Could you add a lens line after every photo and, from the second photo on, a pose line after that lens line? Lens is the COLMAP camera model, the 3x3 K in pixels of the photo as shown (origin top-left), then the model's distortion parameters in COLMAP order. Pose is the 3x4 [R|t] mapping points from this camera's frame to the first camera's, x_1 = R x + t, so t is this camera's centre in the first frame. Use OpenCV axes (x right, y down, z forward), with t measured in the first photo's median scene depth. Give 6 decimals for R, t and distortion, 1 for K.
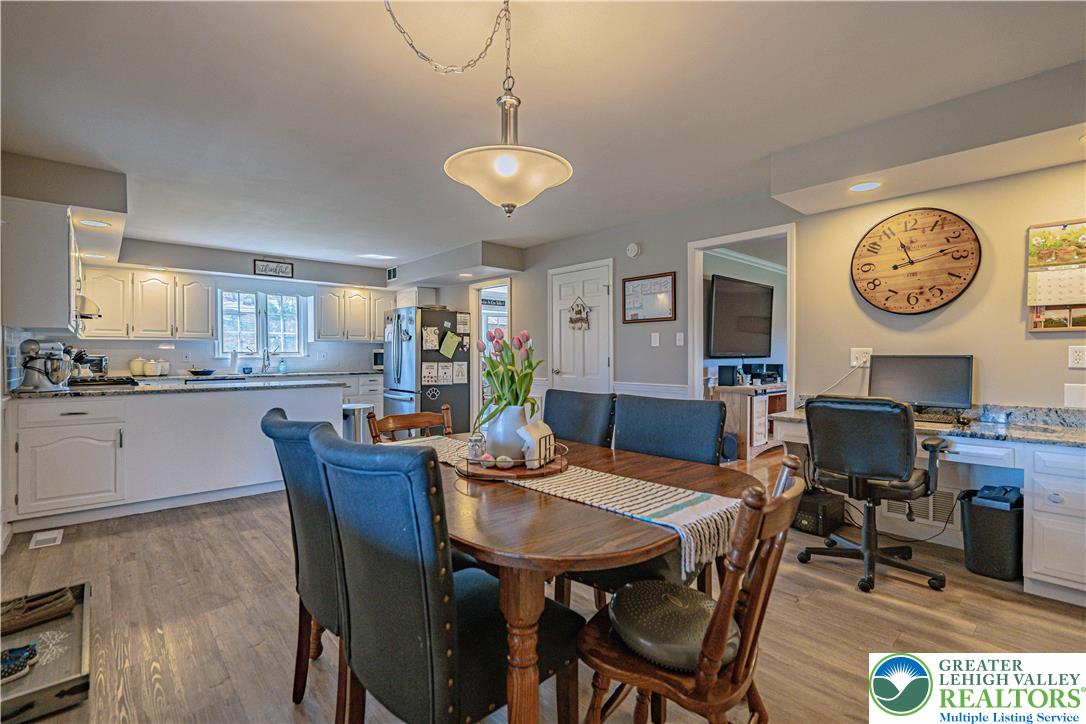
lens RADIAL K [[497.1, 0, 540.9], [0, 497.1, 357.4], [0, 0, 1]] dist [-0.001372, 0.000777]
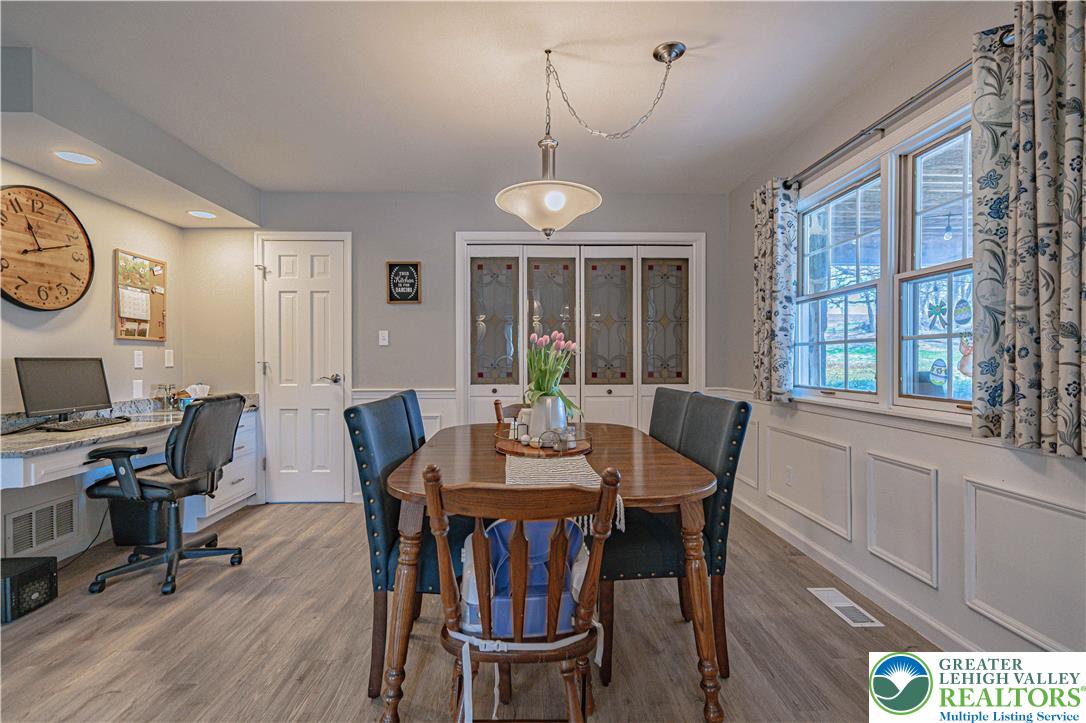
lens RADIAL K [[497.1, 0, 543.1], [0, 497.1, 362.4], [0, 0, 1]] dist [-0.001372, 0.000777]
pose [[-0.764389, -0.000525, 0.644755, -0.349114], [0.007467, 0.999925, 0.009666, 0.001196], [-0.644712, 0.012203, -0.764328, 0.797166]]
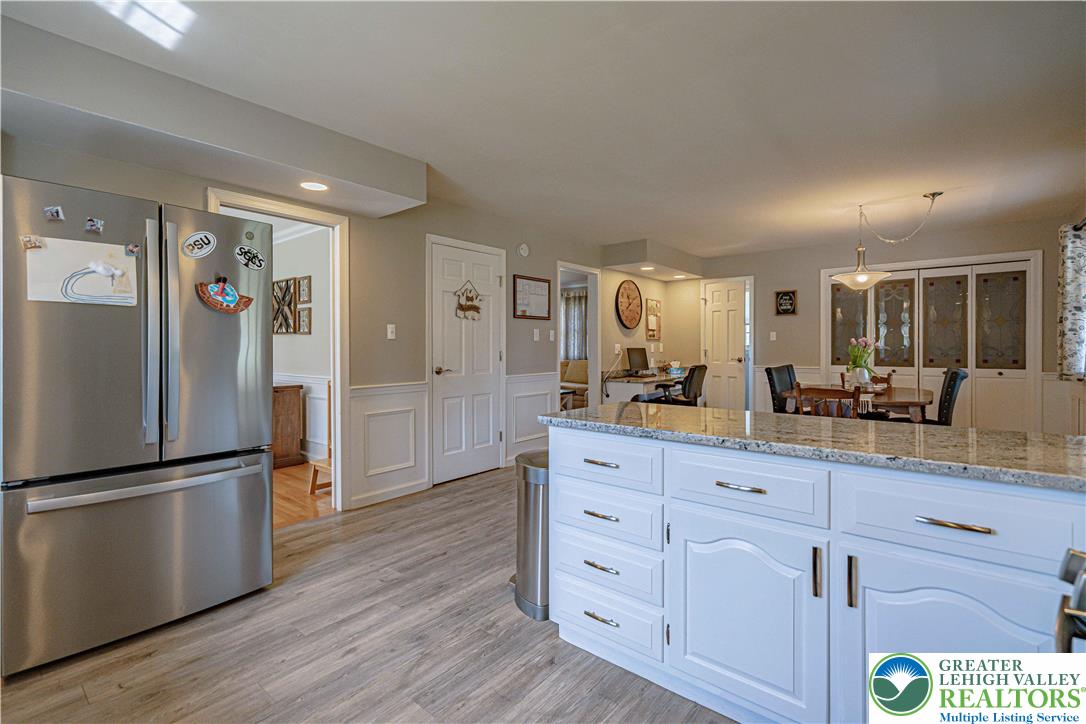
lens RADIAL K [[497.1, 0, 545.1], [0, 497.1, 345.0], [0, 0, 1]] dist [-0.001372, 0.000777]
pose [[-0.153788, 0.003511, 0.988098, -0.958725], [0.006904, 0.999973, -0.002479, -0.010396], [-0.988080, 0.006441, -0.153808, 1.228752]]
